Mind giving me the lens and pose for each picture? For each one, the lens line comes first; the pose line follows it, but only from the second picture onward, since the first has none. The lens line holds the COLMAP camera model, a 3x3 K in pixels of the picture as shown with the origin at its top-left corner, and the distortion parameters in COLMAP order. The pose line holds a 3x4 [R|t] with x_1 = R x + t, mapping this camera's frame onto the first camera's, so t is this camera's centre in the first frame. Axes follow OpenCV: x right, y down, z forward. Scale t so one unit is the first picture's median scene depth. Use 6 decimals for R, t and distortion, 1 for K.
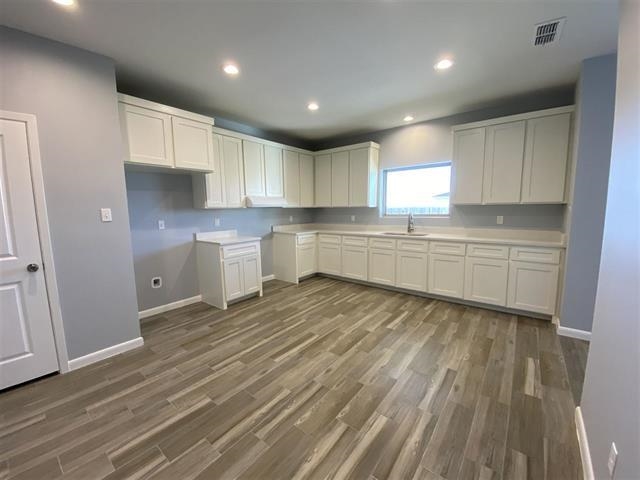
lens RADIAL K [[264.1, 0, 323.5], [0, 264.1, 241.8], [0, 0, 1]] dist [-0.014888, -0.003795]
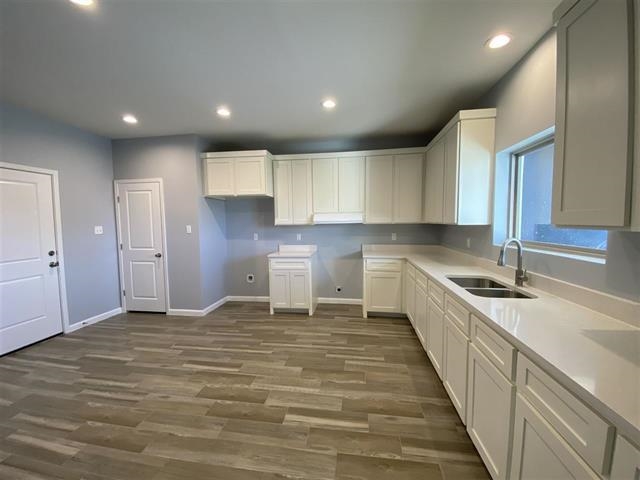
lens RADIAL K [[264.1, 0, 319.6], [0, 264.1, 237.3], [0, 0, 1]] dist [-0.014888, -0.003795]
pose [[0.485721, 0.066746, -0.871562, 0.714249], [-0.104512, 0.994362, 0.017906, -0.118438], [0.867843, 0.082392, 0.489959, 0.624270]]
